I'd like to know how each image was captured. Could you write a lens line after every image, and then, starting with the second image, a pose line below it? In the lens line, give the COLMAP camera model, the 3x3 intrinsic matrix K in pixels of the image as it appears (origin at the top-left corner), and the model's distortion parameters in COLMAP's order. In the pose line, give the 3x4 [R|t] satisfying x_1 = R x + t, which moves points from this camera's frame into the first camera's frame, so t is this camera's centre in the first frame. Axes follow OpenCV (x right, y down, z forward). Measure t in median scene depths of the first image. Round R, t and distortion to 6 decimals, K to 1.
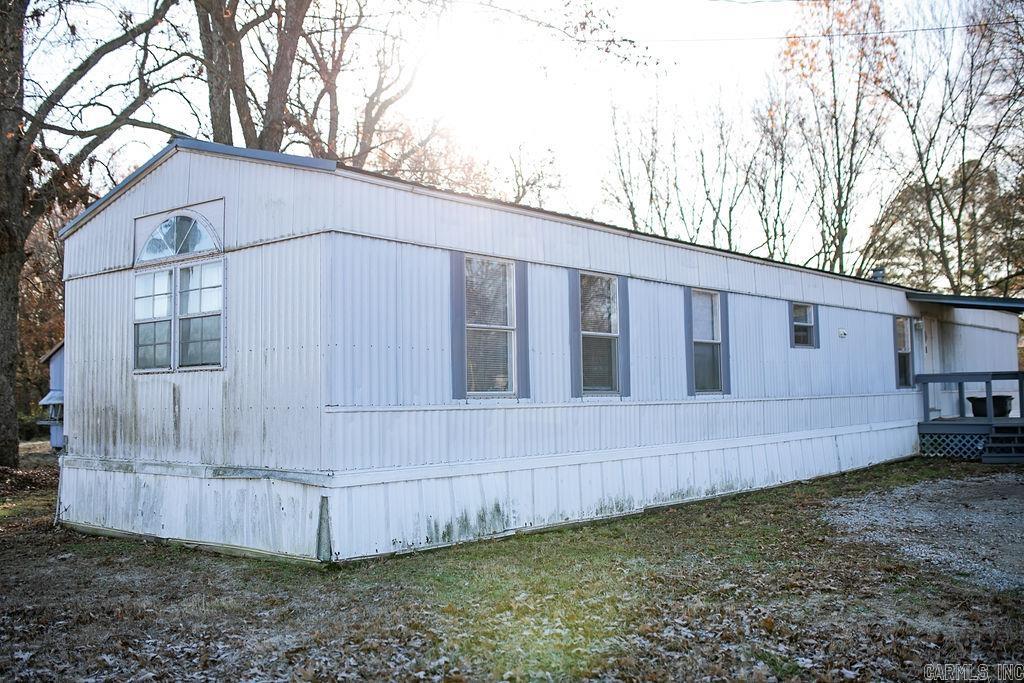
lens RADIAL K [[985.5, 0, 503.0], [0, 985.5, 343.8], [0, 0, 1]] dist [-0.015736, 0.007497]
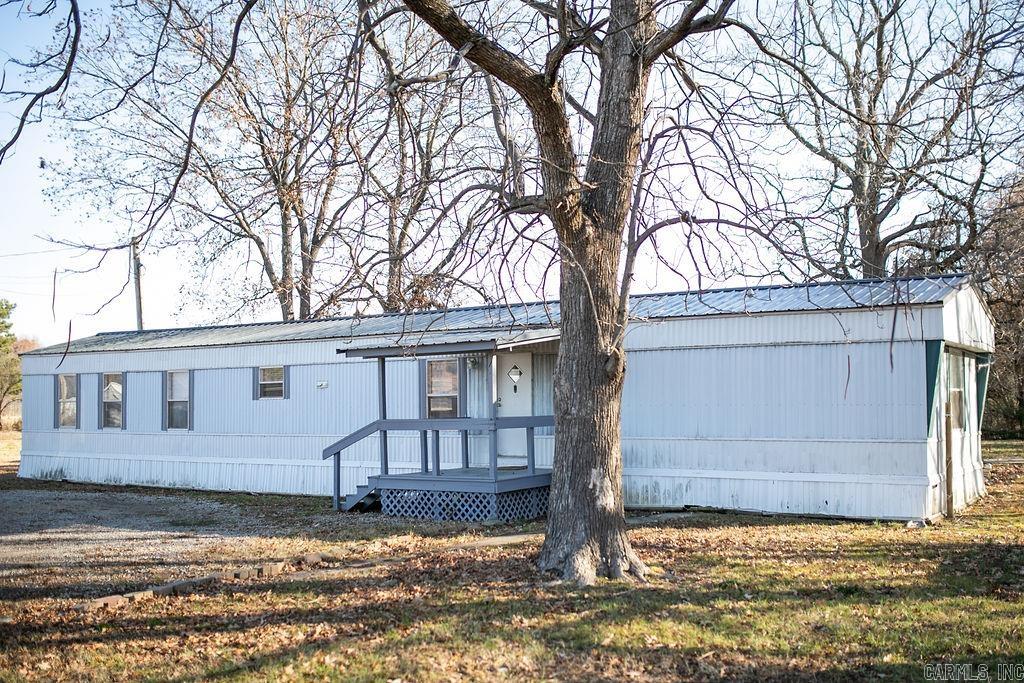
lens RADIAL K [[1050.1, 0, 532.9], [0, 1050.1, 359.1], [0, 0, 1]] dist [-0.013757, 0.005103]
pose [[0.103459, -0.025324, -0.994311, 1.460462], [0.057041, 0.998182, -0.019487, -0.001973], [0.992997, -0.054701, 0.104715, 0.972940]]
